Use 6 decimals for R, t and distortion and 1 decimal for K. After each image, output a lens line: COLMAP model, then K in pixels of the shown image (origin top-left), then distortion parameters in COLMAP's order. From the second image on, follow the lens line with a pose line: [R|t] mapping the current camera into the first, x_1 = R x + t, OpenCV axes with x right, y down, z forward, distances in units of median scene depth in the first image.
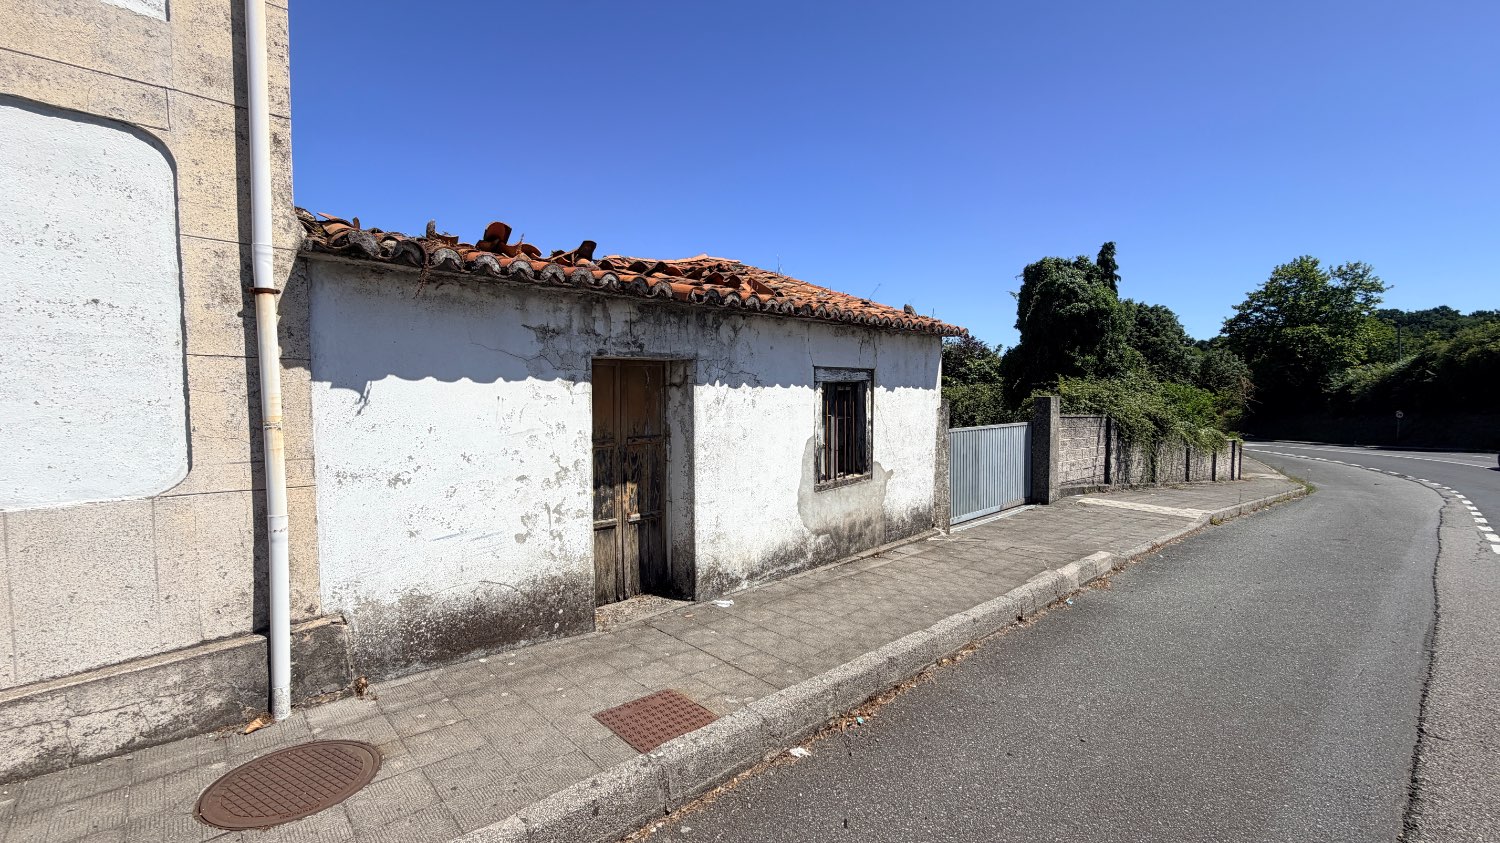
lens RADIAL K [[594.1, 0, 745.7], [0, 594.1, 426.2], [0, 0, 1]] dist [-0.001015, 0.000122]
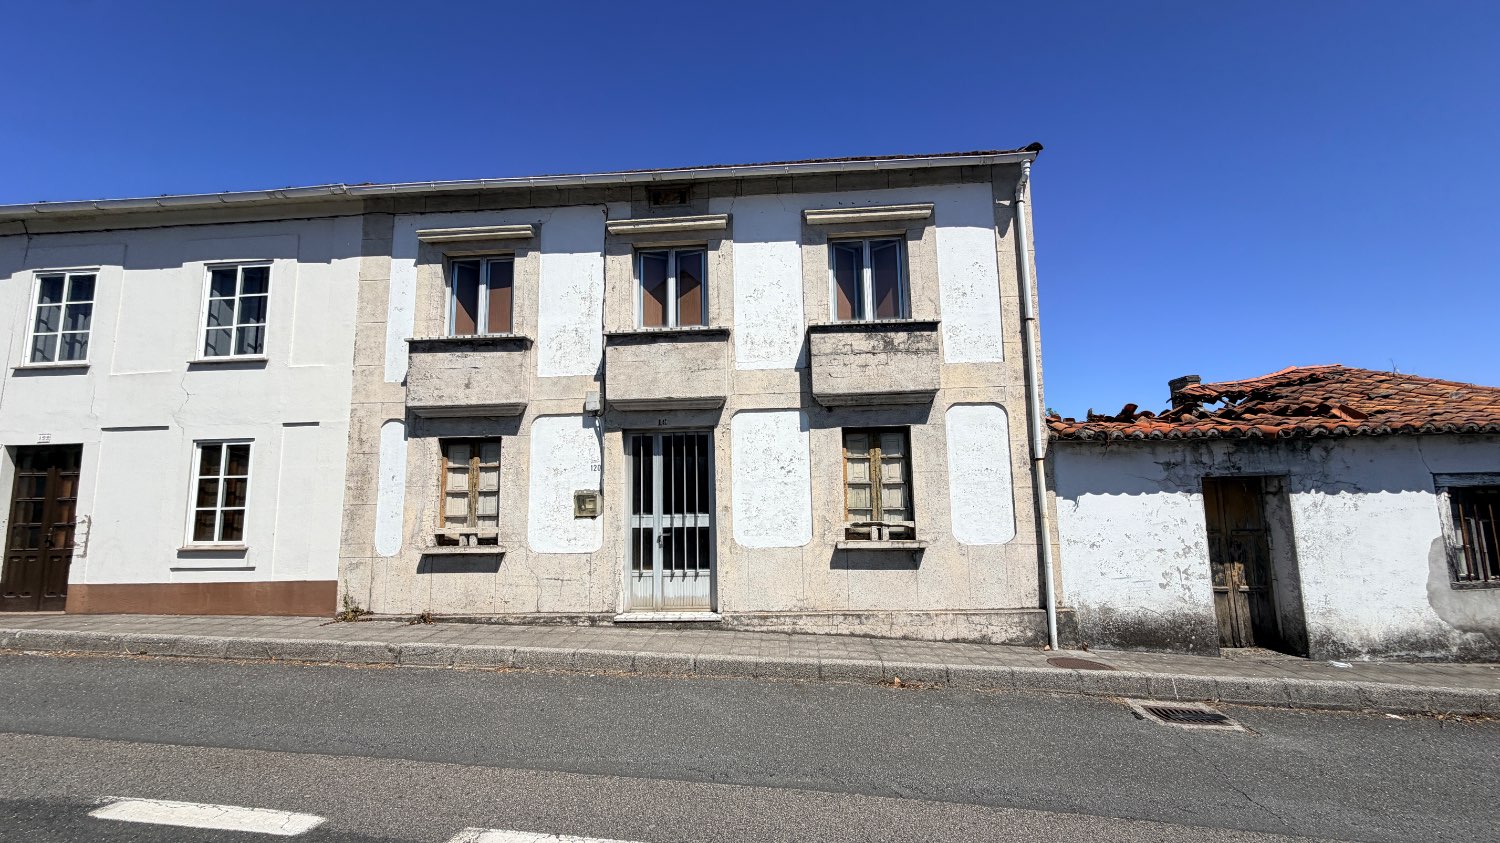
lens RADIAL K [[594.1, 0, 743.9], [0, 594.1, 422.1], [0, 0, 1]] dist [-0.001015, 0.000122]
pose [[0.667401, -0.101824, -0.737705, 0.146749], [-0.028549, 0.986381, -0.161977, 0.039306], [0.744151, 0.129164, 0.655405, -1.251933]]
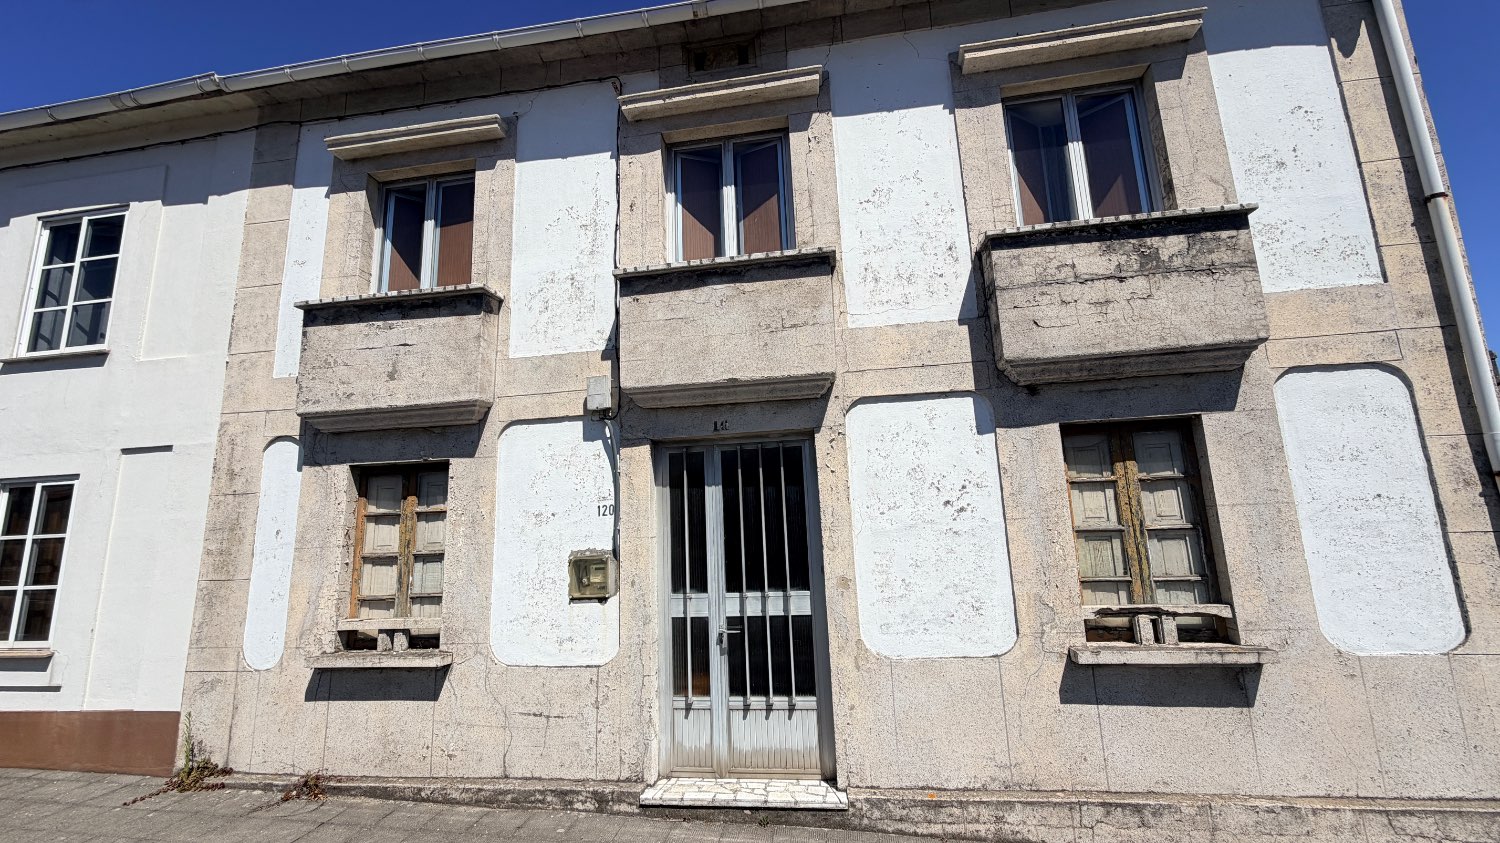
lens RADIAL K [[594.1, 0, 740.5], [0, 594.1, 427.2], [0, 0, 1]] dist [-0.001015, 0.000122]
pose [[0.598982, -0.158961, -0.784826, -0.672614], [-0.014010, 0.977868, -0.208753, -0.046800], [0.800640, 0.136034, 0.583498, -0.728730]]
